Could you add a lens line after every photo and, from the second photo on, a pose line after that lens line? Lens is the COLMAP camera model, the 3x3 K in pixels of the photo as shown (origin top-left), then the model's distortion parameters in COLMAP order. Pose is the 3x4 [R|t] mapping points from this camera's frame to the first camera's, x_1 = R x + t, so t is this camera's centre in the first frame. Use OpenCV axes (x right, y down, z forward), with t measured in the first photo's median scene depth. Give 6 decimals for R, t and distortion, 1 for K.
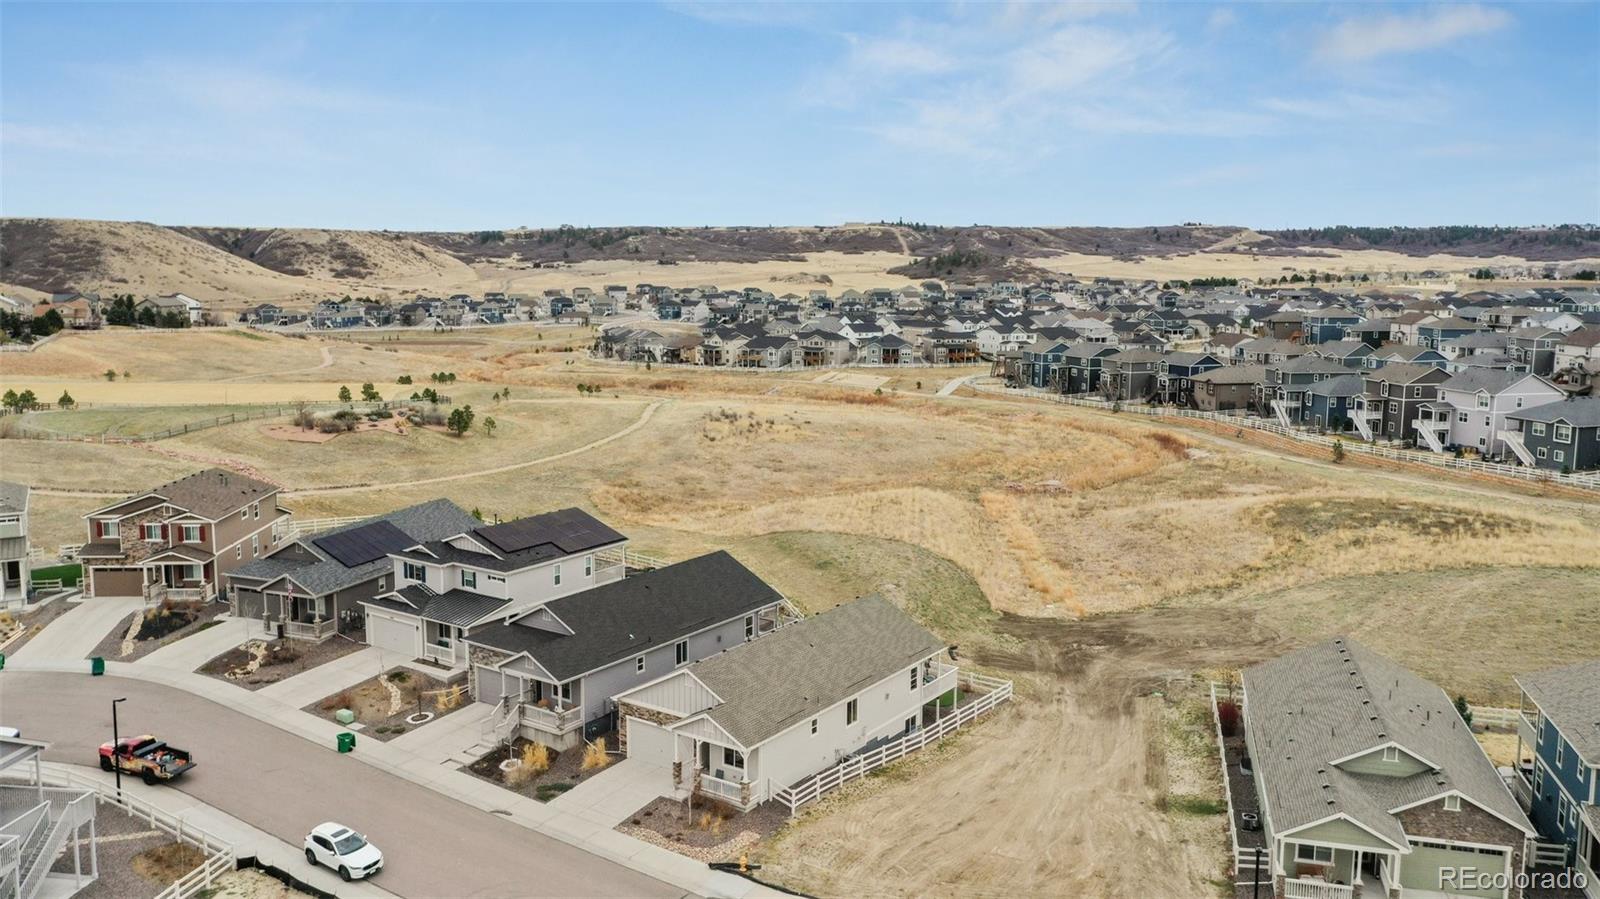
lens RADIAL K [[1263.2, 0, 800.0], [0, 1263.2, 449.5], [0, 0, 1]] dist [0.004022, 0.000504]
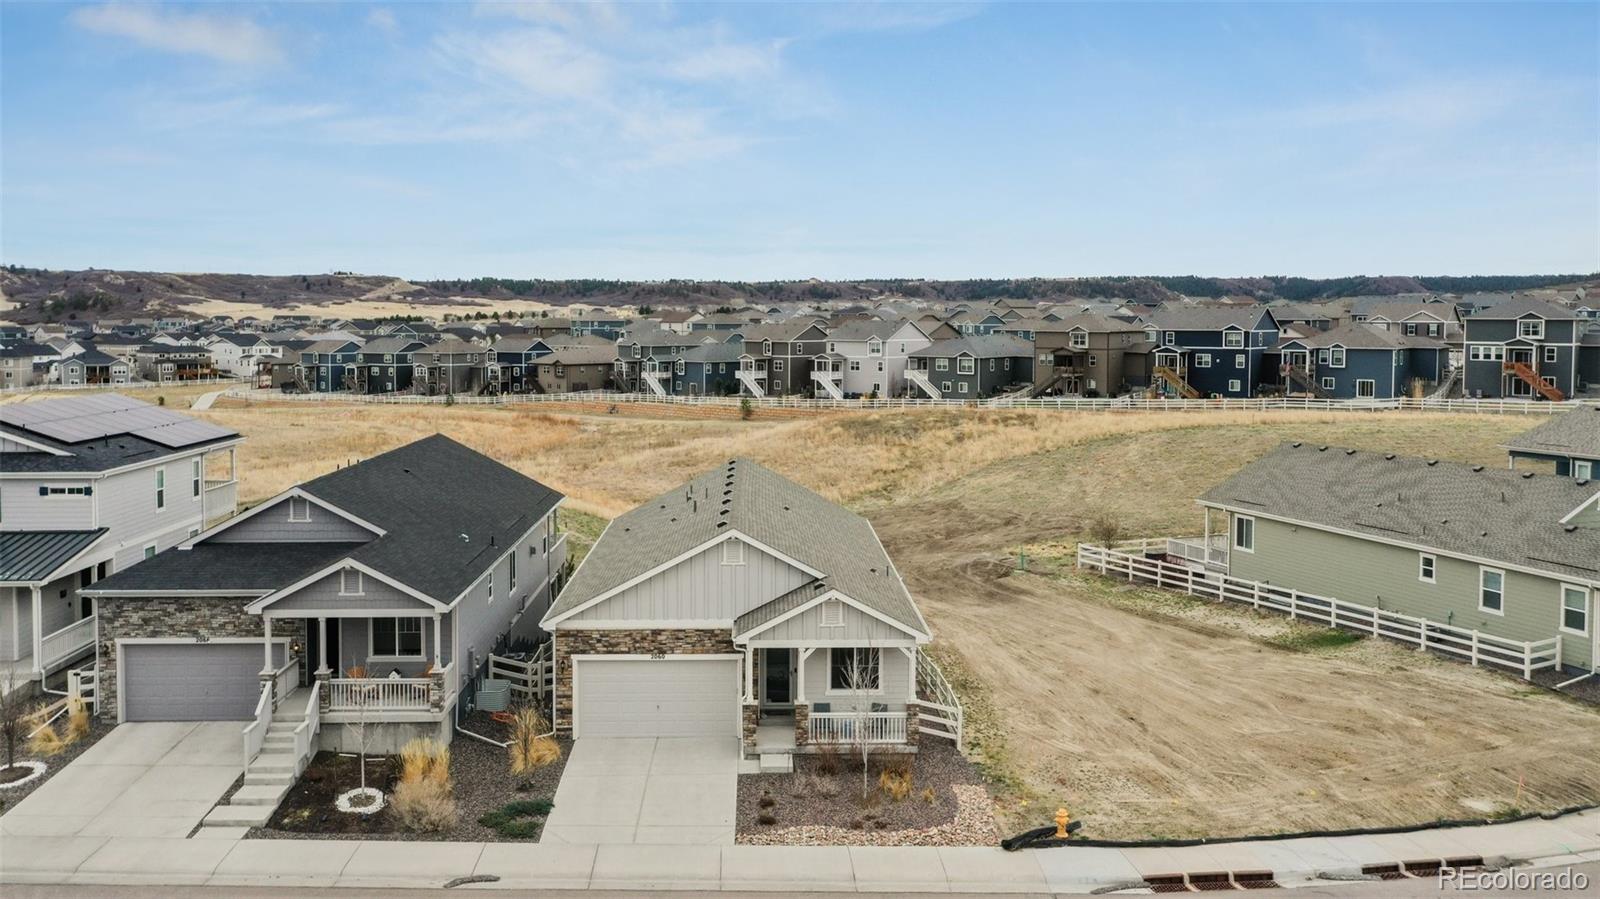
lens RADIAL K [[1287.5, 0, 792.4], [0, 1287.5, 389.9], [0, 0, 1]] dist [0.005851, 0.007717]
pose [[0.802218, -0.033876, 0.596069, -0.112503], [0.087623, 0.994258, -0.061421, 0.042964], [-0.590566, 0.101502, 0.800580, 0.154949]]
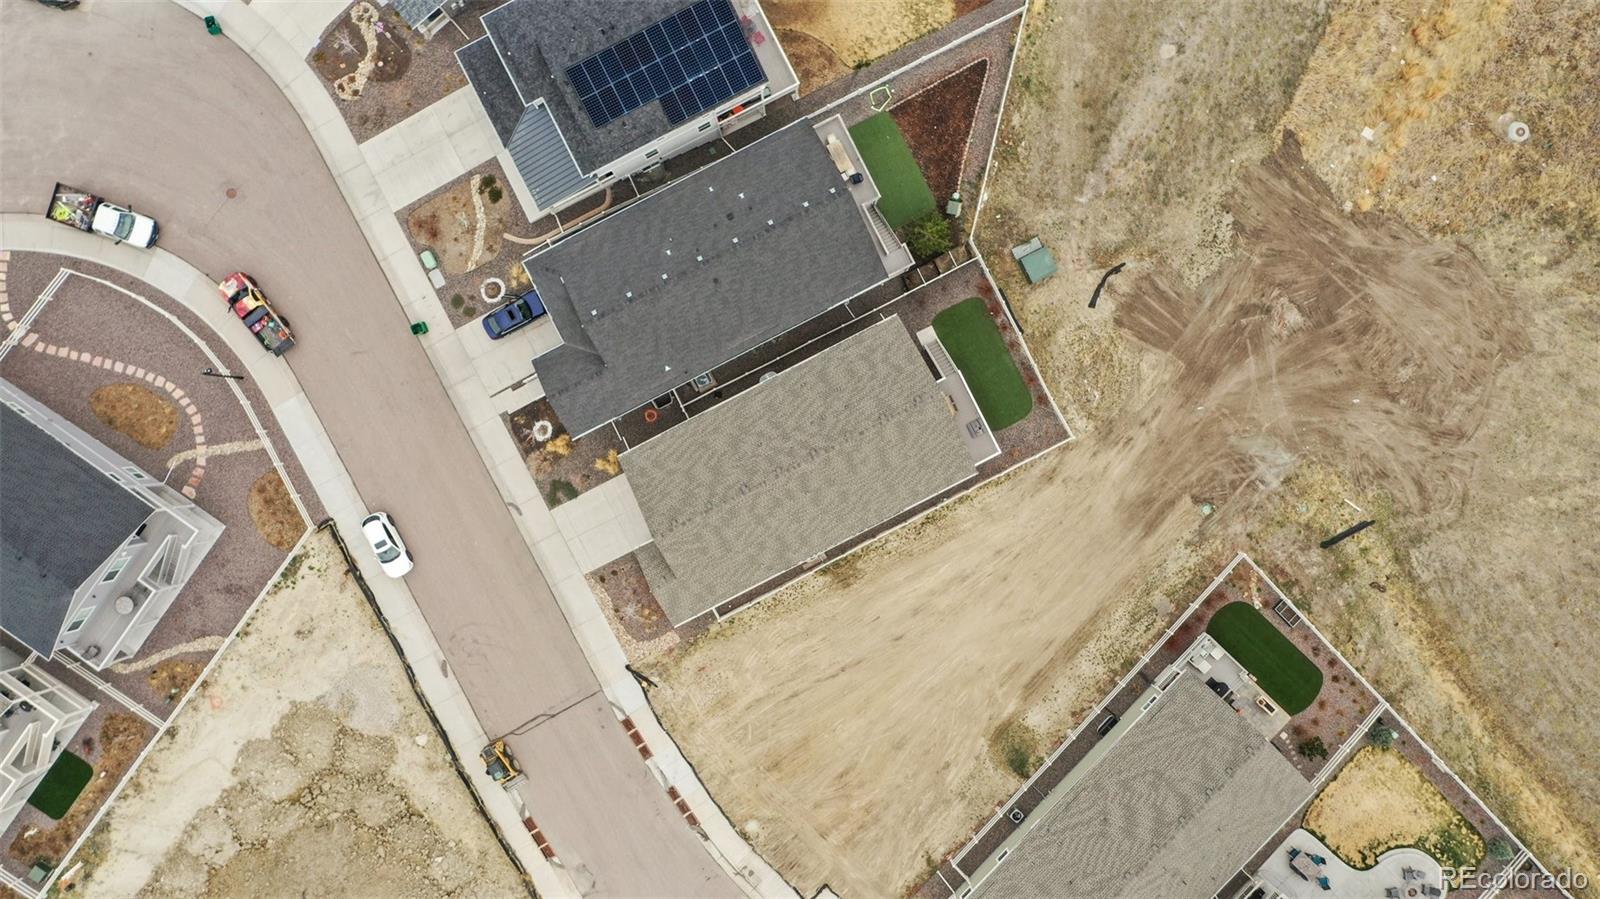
lens RADIAL K [[1263.2, 0, 800.0], [0, 1263.2, 449.5], [0, 0, 1]] dist [0.004022, 0.000504]
pose [[0.882823, 0.469704, -0.001258, -0.003445], [-0.063302, 0.121632, 0.990555, -0.270916], [0.465420, -0.874405, 0.137112, 0.279175]]
